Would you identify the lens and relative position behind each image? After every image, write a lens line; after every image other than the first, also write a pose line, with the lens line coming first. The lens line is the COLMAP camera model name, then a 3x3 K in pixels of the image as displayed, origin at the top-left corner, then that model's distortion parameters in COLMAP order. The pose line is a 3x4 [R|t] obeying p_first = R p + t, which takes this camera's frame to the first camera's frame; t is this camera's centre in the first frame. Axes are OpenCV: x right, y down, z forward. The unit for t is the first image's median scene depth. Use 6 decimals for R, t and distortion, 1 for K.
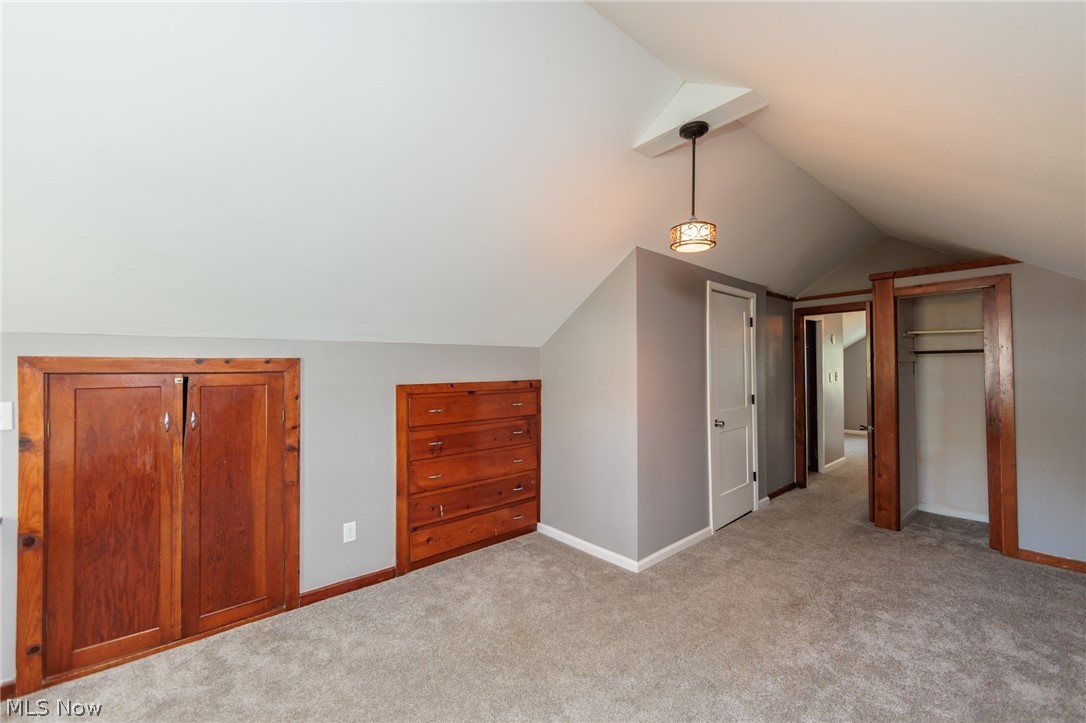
lens RADIAL K [[425.9, 0, 537.0], [0, 425.9, 361.3], [0, 0, 1]] dist [-0.007023, 0.000947]
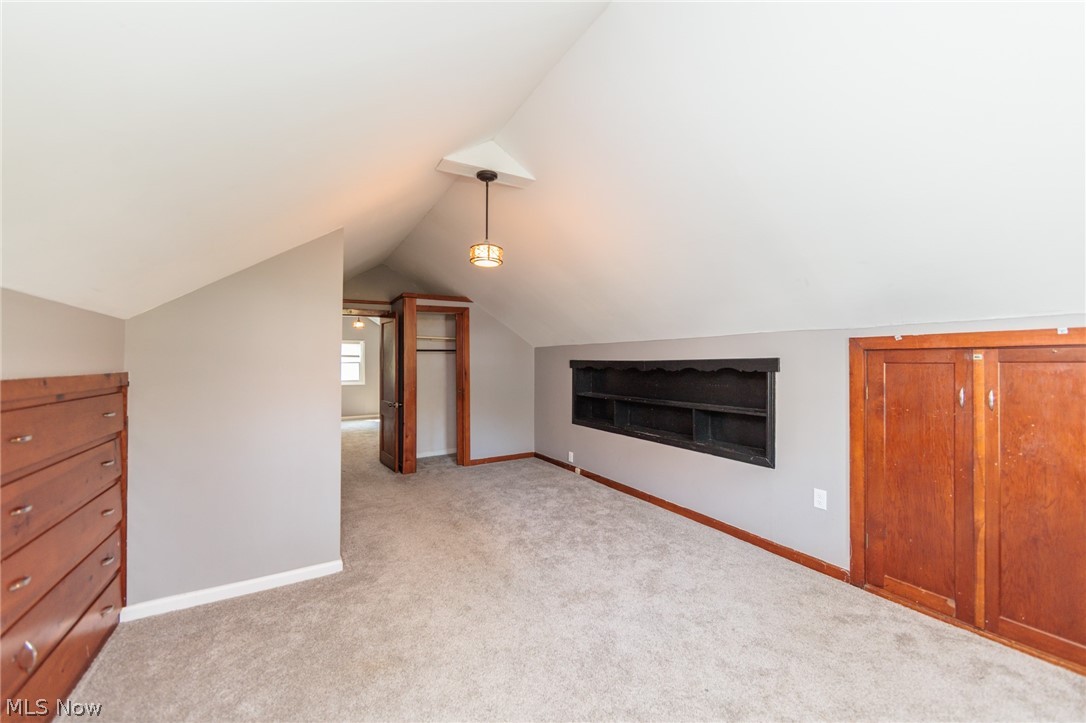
lens RADIAL K [[425.9, 0, 538.7], [0, 425.9, 366.1], [0, 0, 1]] dist [-0.007023, 0.000947]
pose [[0.172984, 0.000221, 0.984925, -0.653962], [-0.018094, 0.999832, 0.002954, 0.030670], [-0.984758, -0.018333, 0.172959, 0.430781]]
